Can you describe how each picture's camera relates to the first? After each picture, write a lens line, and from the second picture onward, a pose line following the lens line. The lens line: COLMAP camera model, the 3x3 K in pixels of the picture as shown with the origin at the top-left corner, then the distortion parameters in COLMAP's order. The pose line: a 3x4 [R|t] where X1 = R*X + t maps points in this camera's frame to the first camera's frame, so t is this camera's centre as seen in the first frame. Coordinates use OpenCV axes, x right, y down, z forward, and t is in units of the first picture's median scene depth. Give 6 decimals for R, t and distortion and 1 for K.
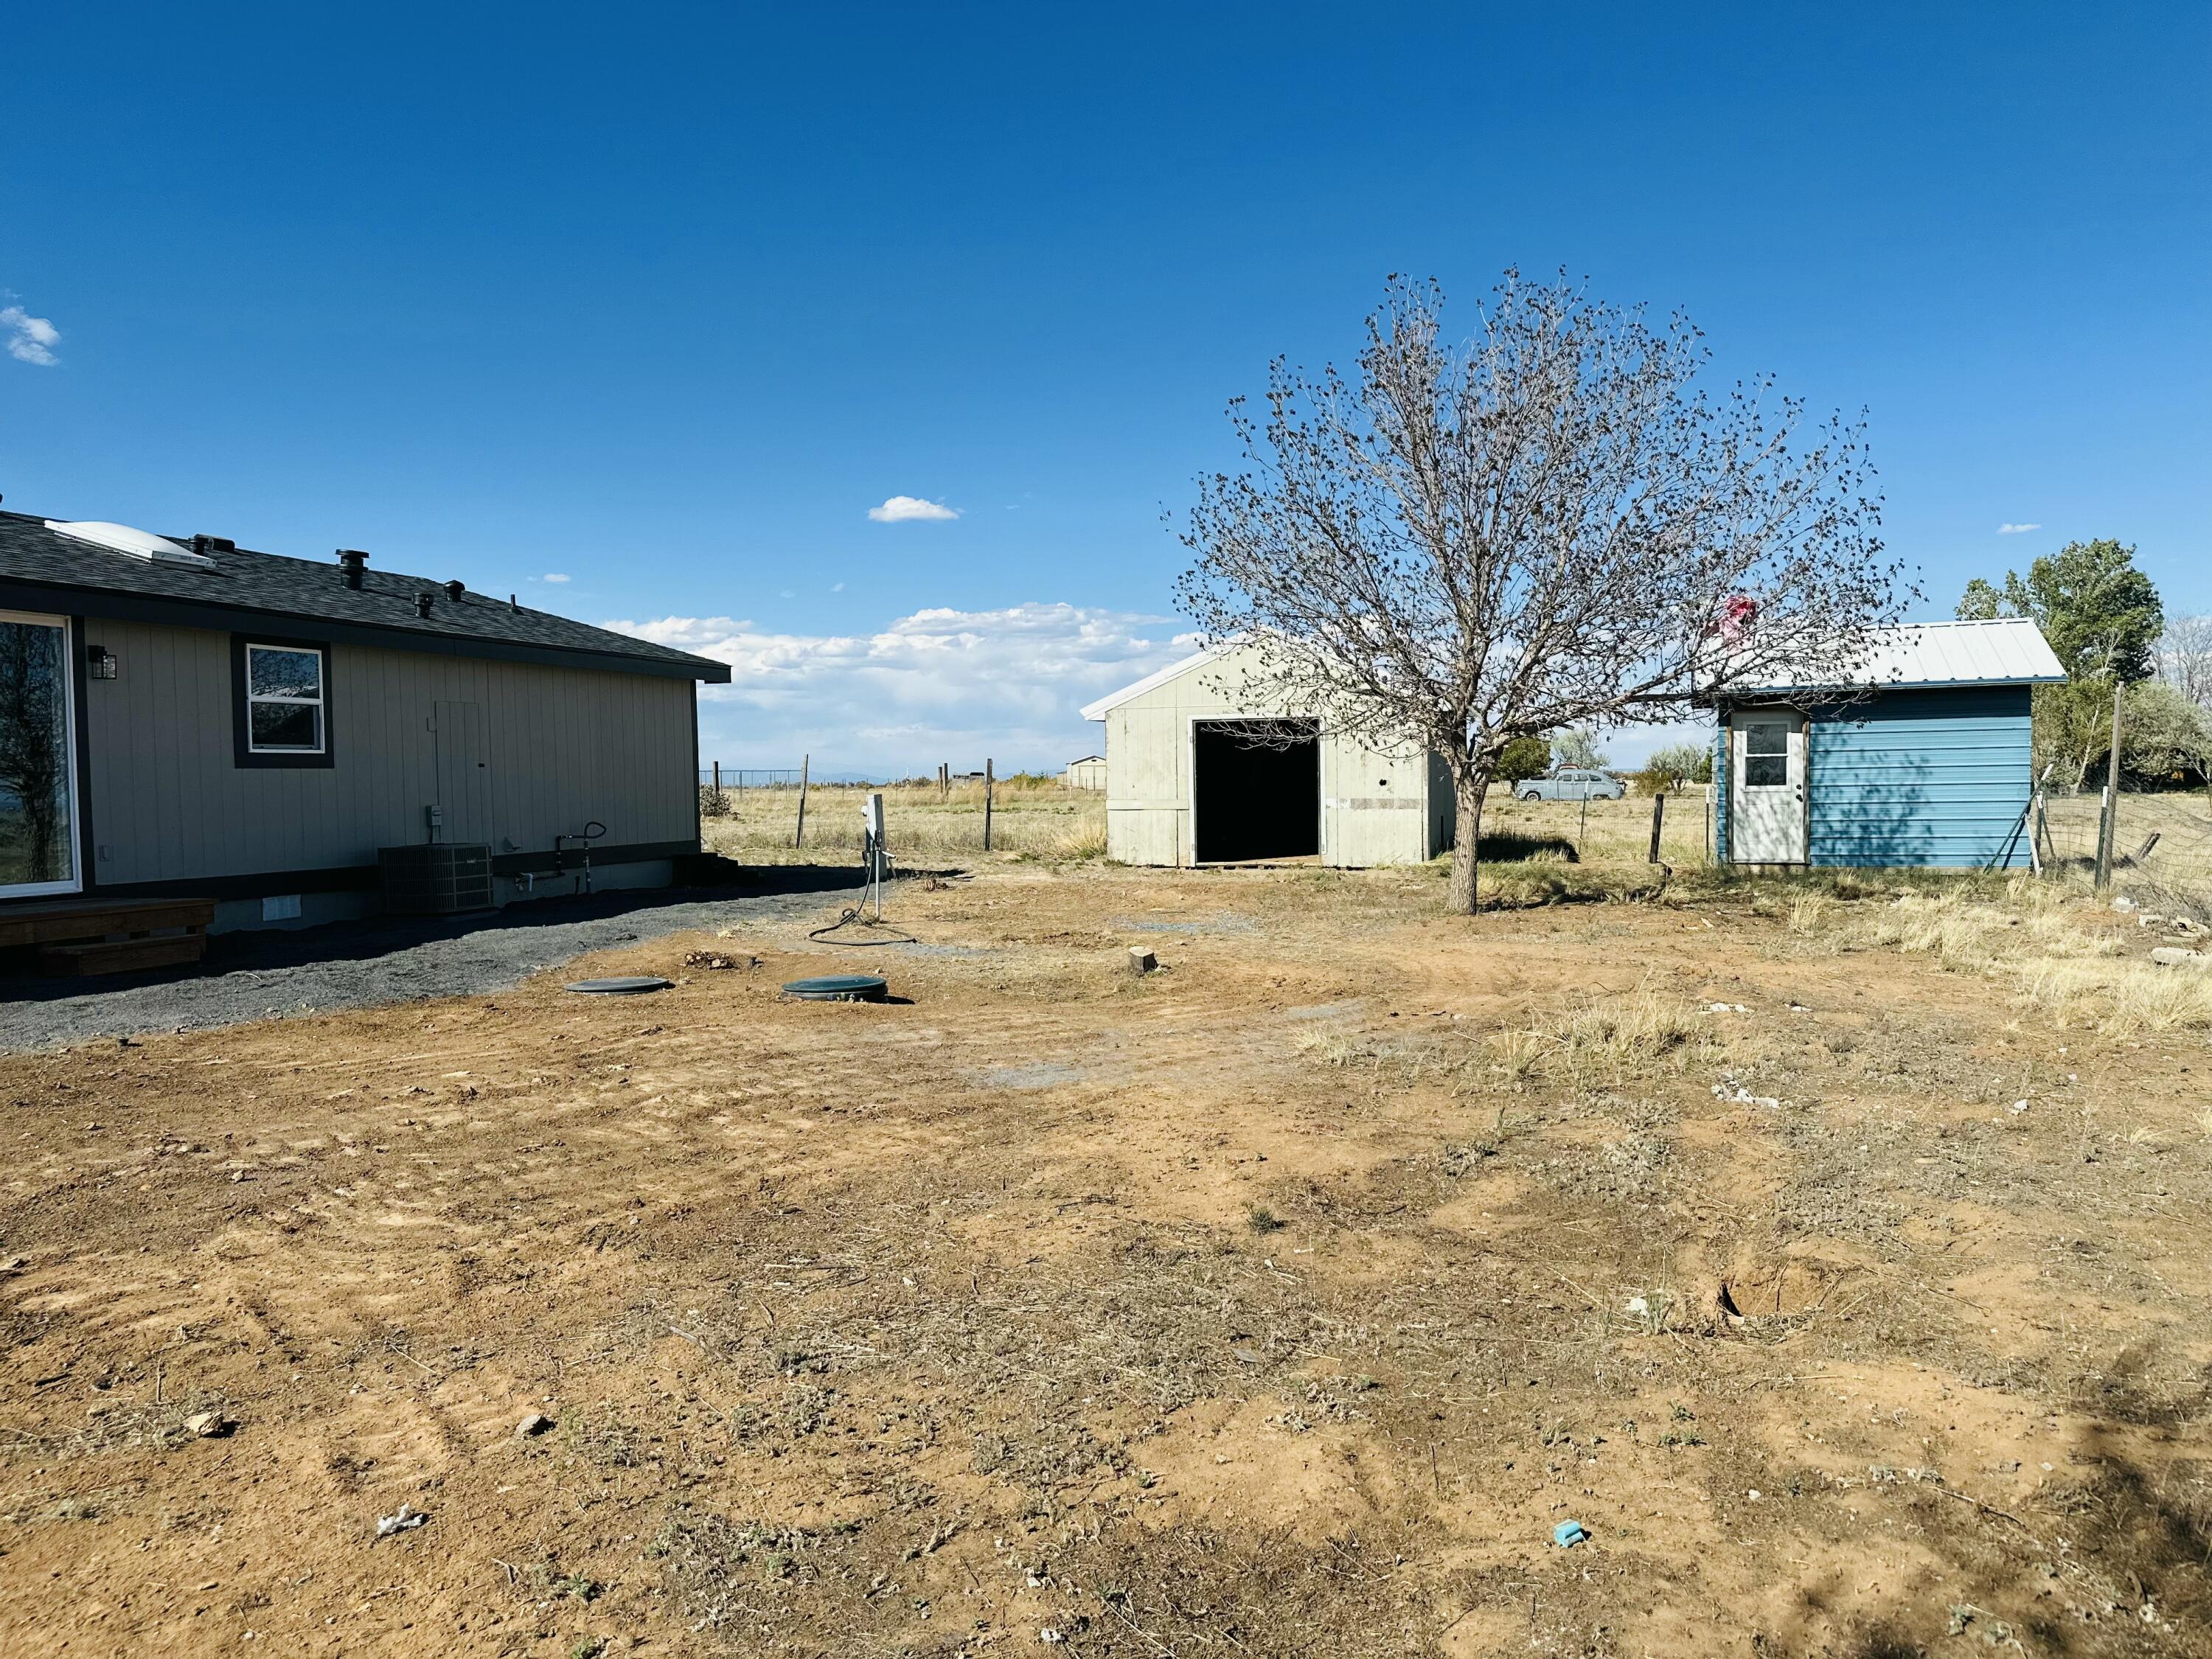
lens RADIAL K [[1551.7, 0, 1106.0], [0, 1551.7, 829.5], [0, 0, 1]] dist [0.118250, -0.180833]
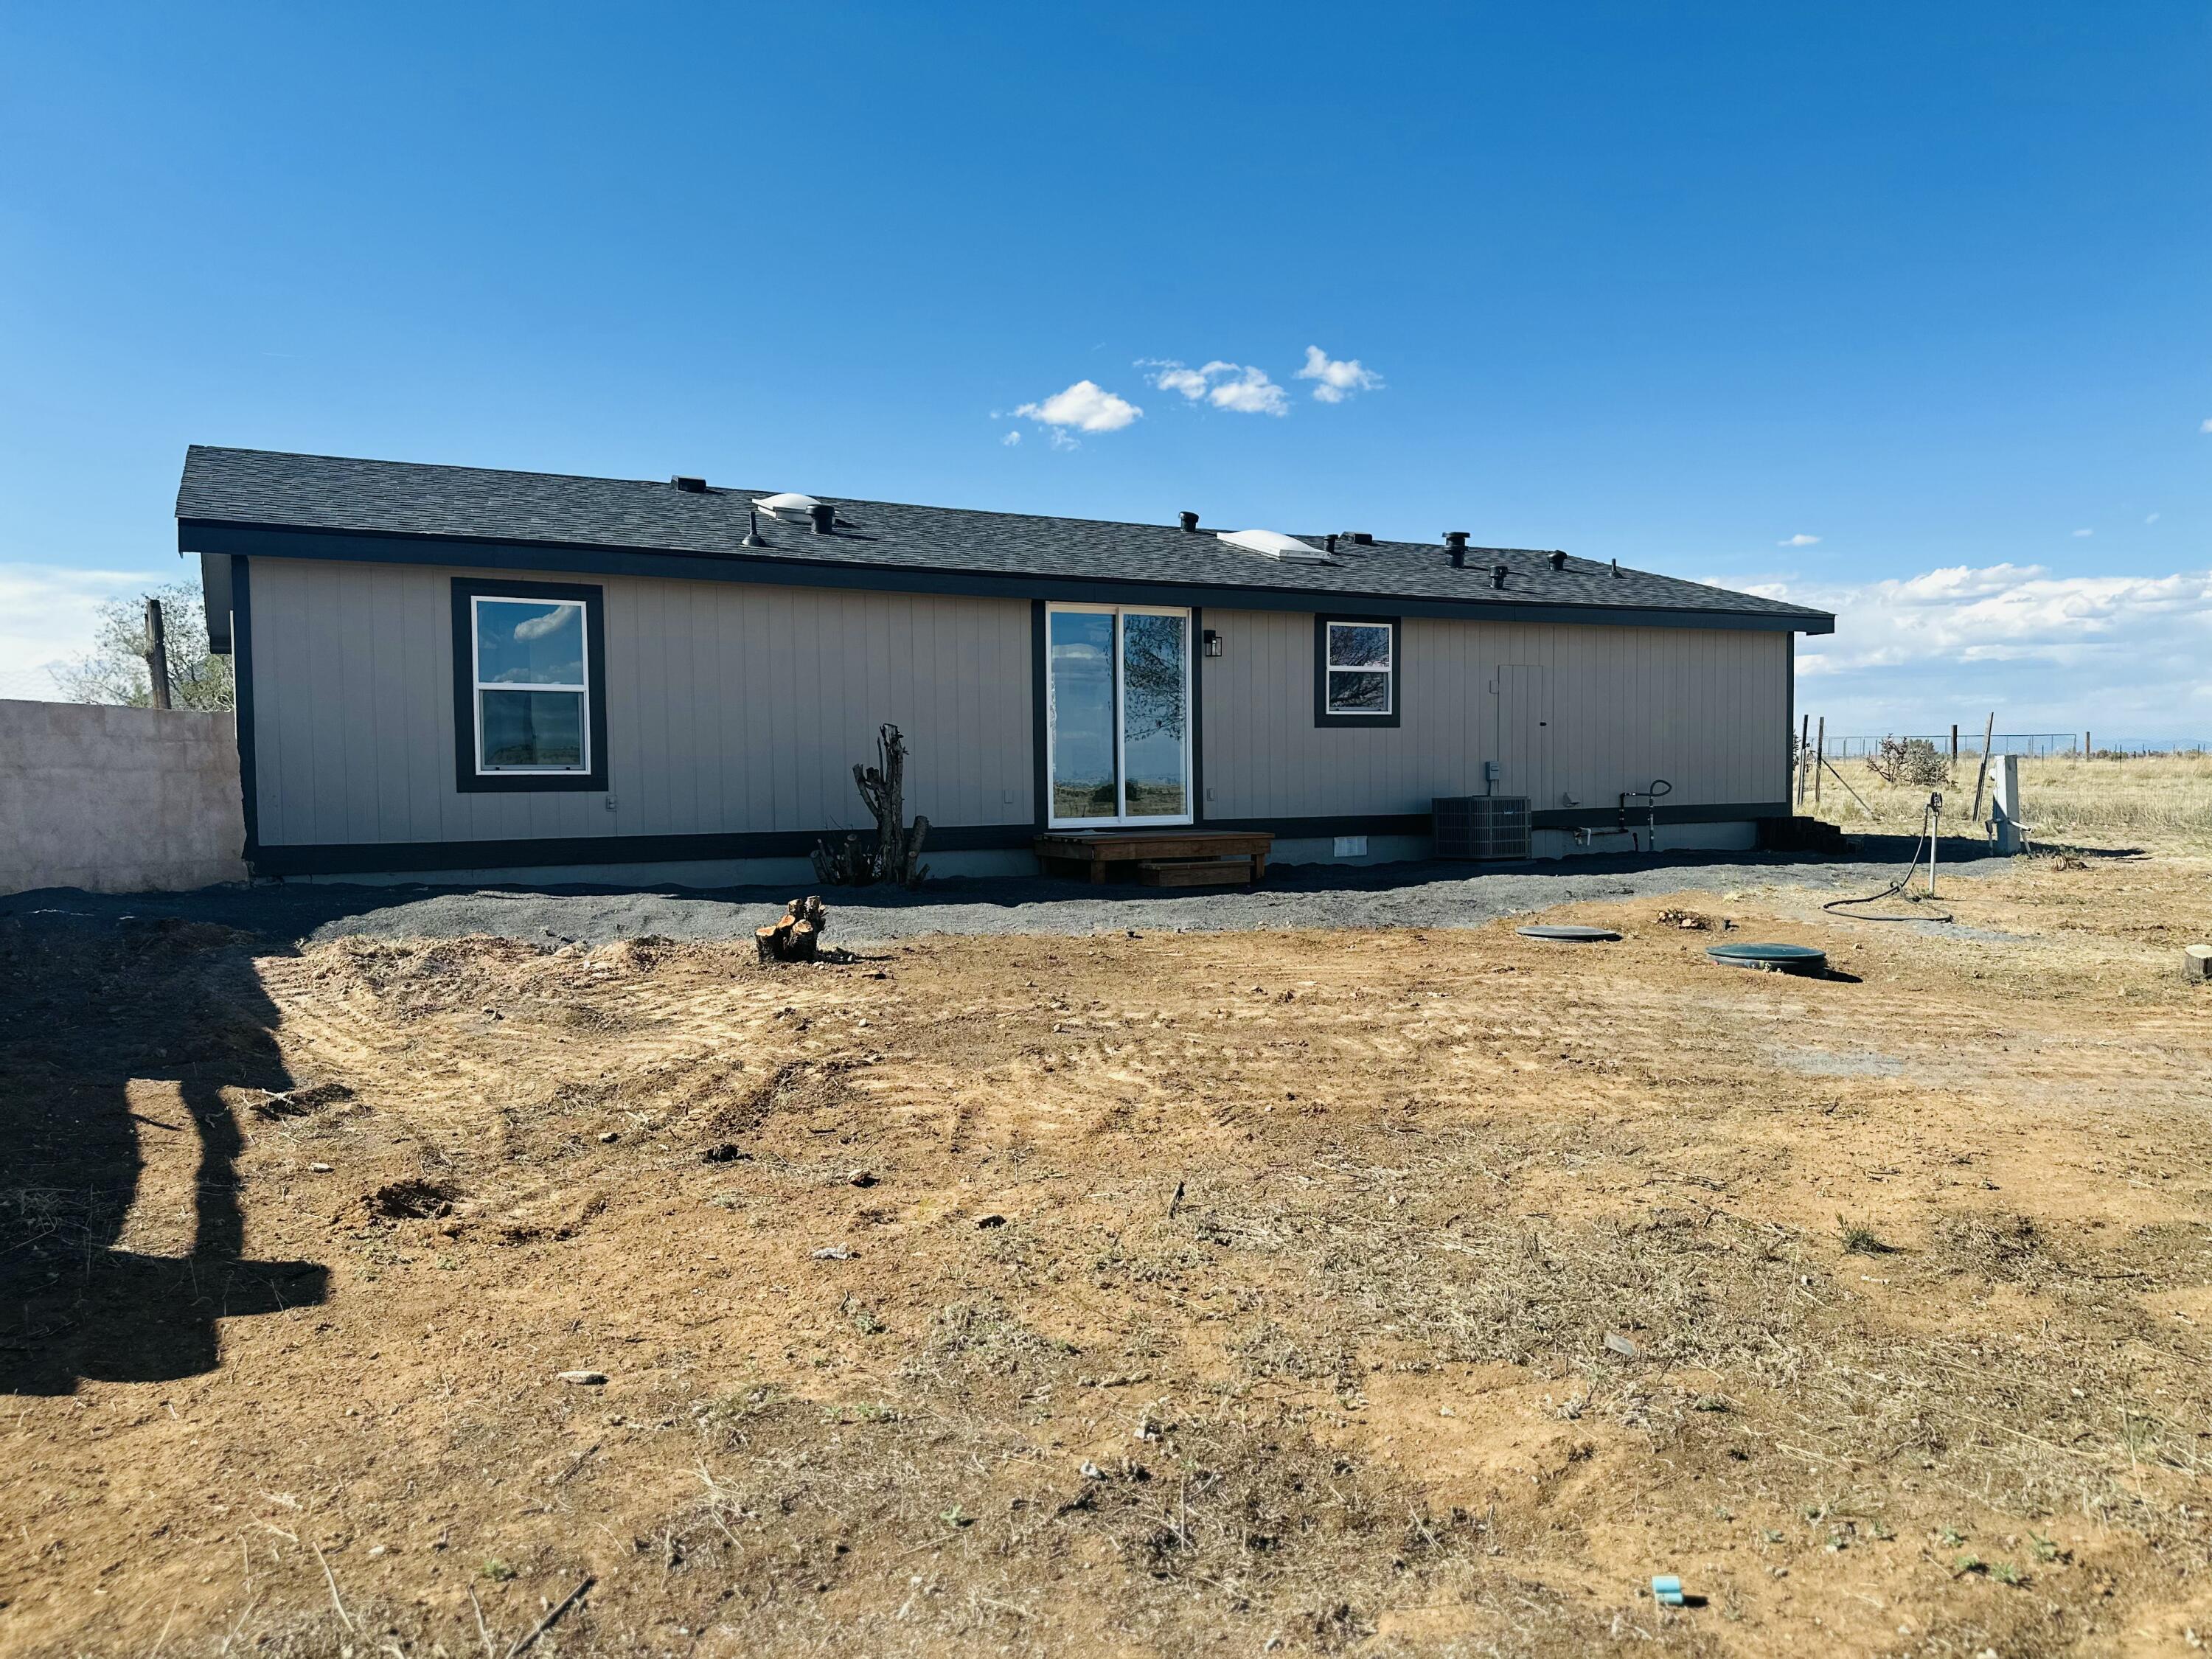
lens RADIAL K [[1551.7, 0, 1106.0], [0, 1551.7, 829.5], [0, 0, 1]] dist [0.118250, -0.180833]
pose [[0.710722, 0.038647, -0.702411, 0.156421], [-0.025483, 0.999249, 0.029194, 0.007801], [0.703011, -0.002849, 0.711173, 0.050695]]
